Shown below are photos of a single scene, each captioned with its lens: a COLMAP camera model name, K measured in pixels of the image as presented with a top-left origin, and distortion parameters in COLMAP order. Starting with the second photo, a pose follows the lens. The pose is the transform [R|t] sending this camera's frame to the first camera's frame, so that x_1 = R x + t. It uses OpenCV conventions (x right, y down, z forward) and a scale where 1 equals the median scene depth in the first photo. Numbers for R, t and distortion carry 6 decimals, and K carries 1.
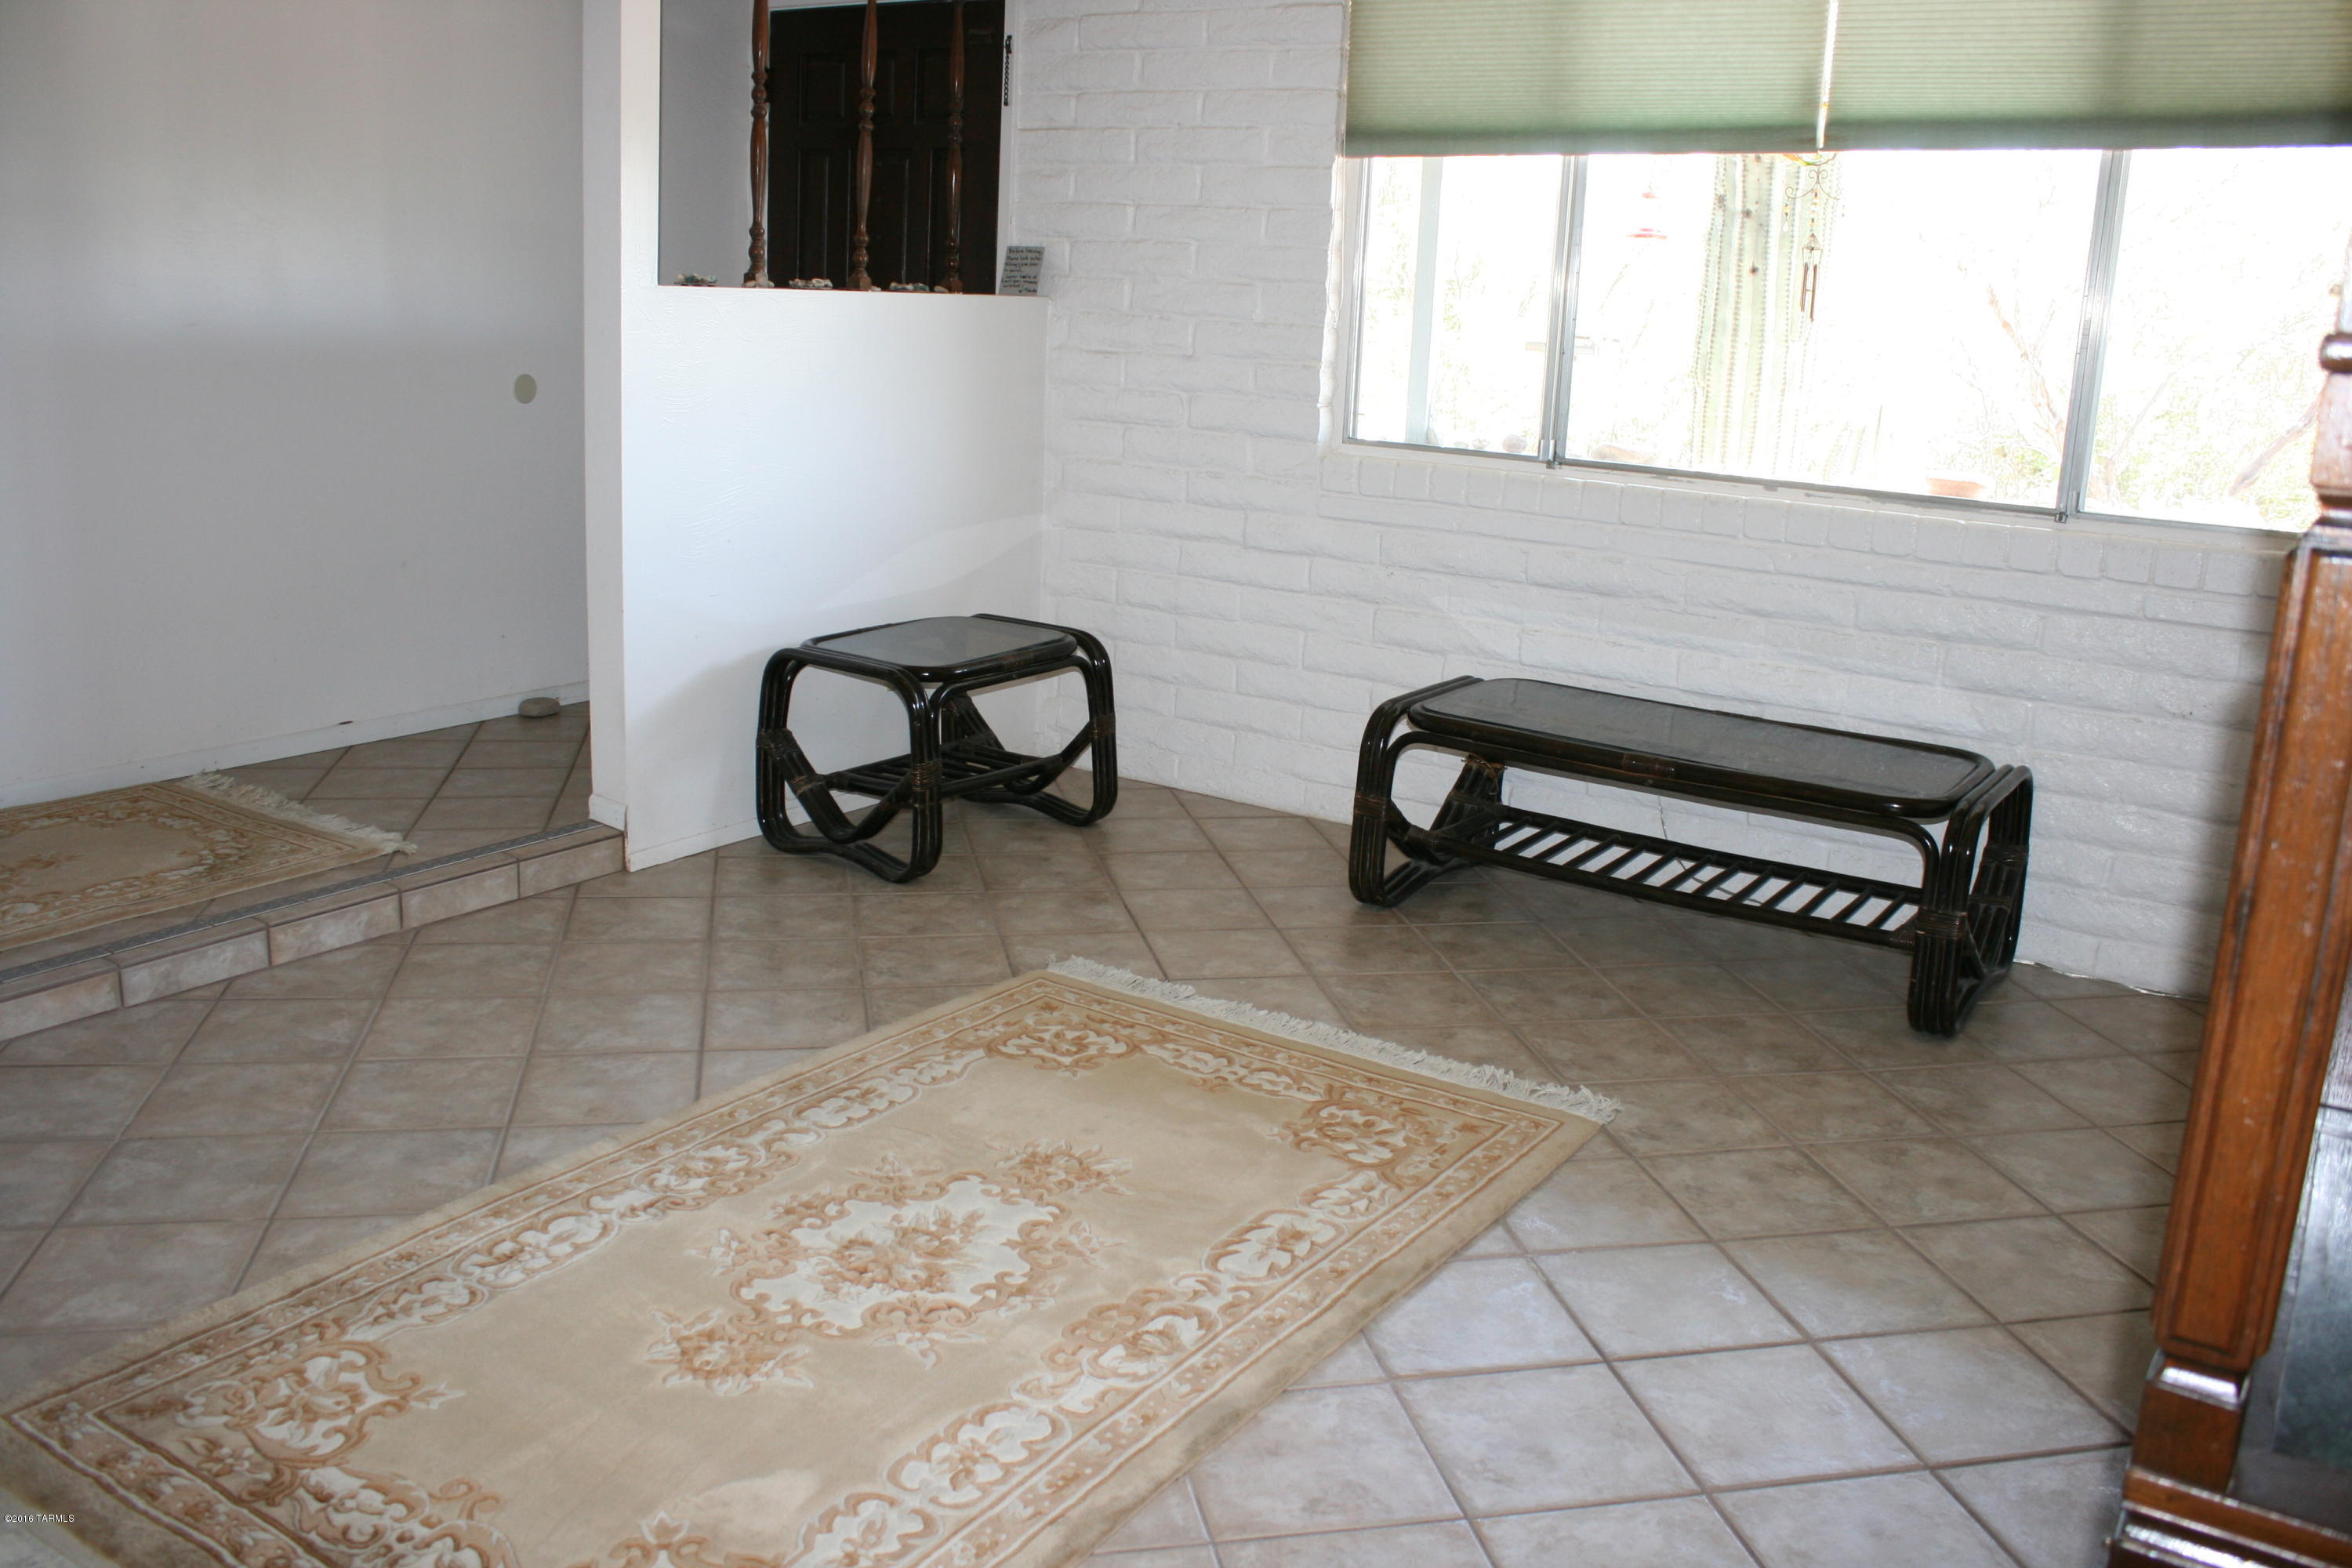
lens RADIAL K [[1971.6, 0, 1202.0], [0, 1971.6, 765.8], [0, 0, 1]] dist [-0.158918, 0.143414]
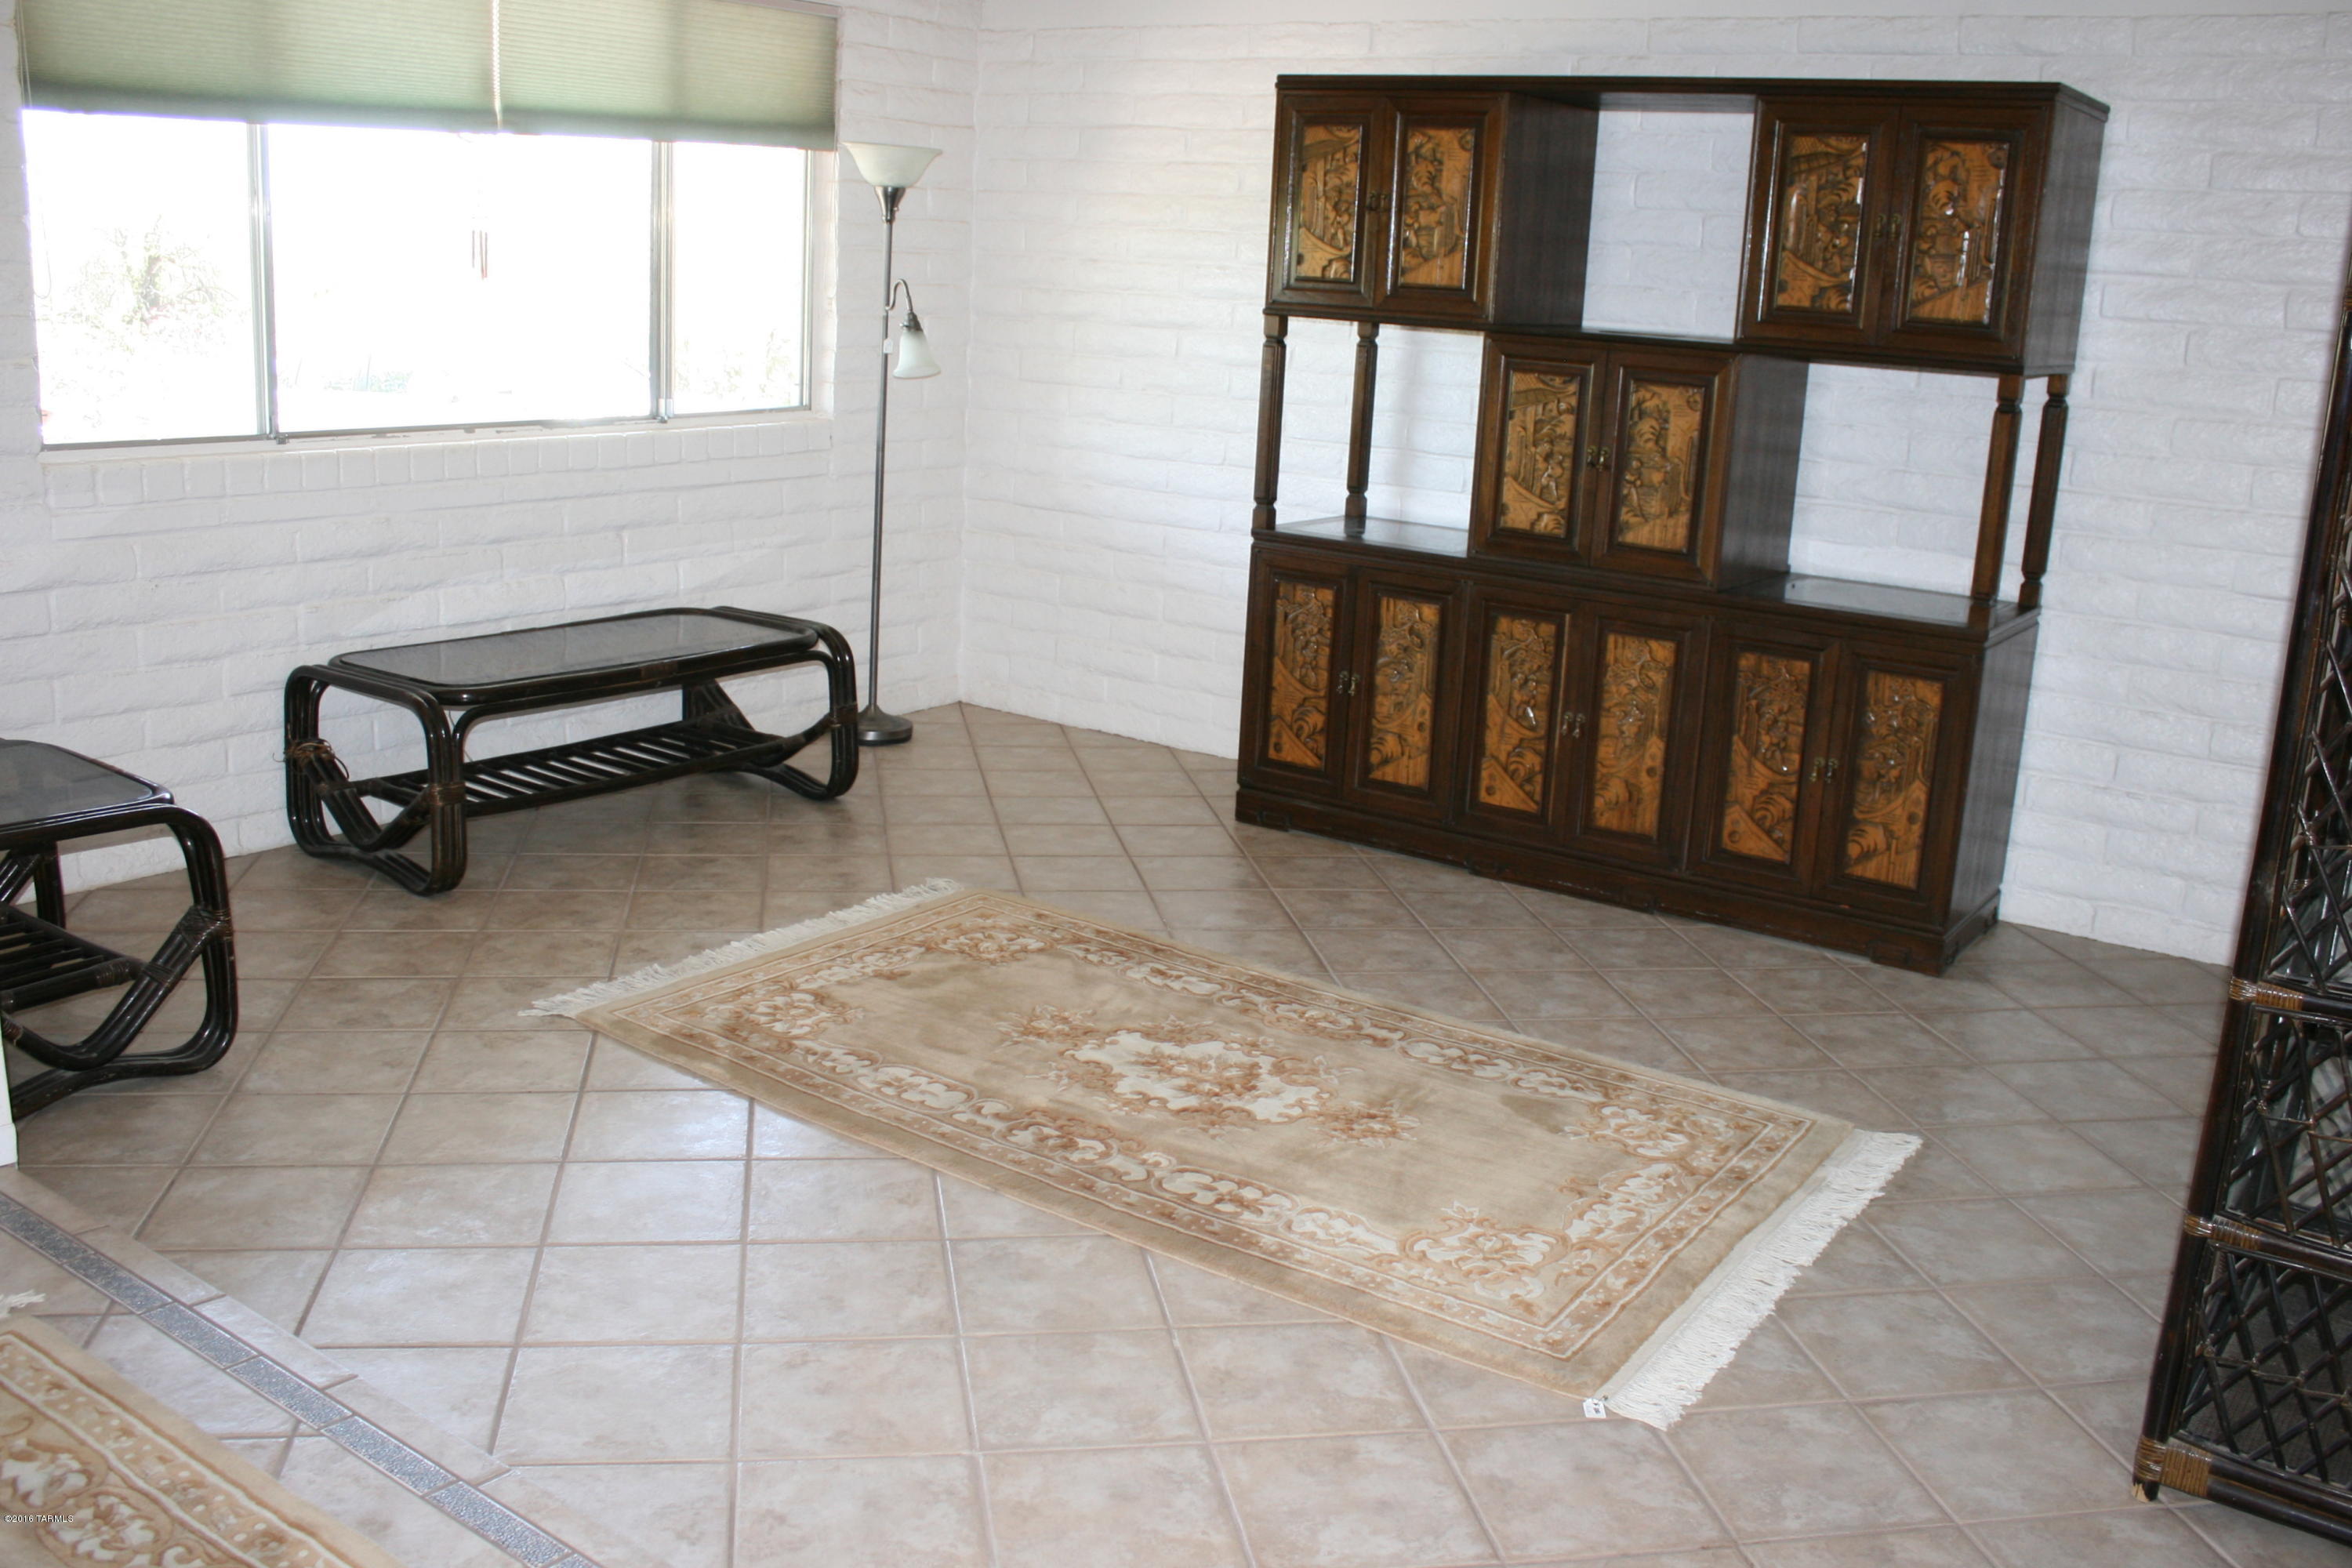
lens RADIAL K [[2014.9, 0, 1180.2], [0, 2014.9, 752.9], [0, 0, 1]] dist [-0.159701, 0.123548]
pose [[0.042716, -0.268629, 0.962296, -0.887713], [0.202700, 0.945474, 0.254935, -0.185730], [-0.978309, 0.184167, 0.094838, 0.558212]]
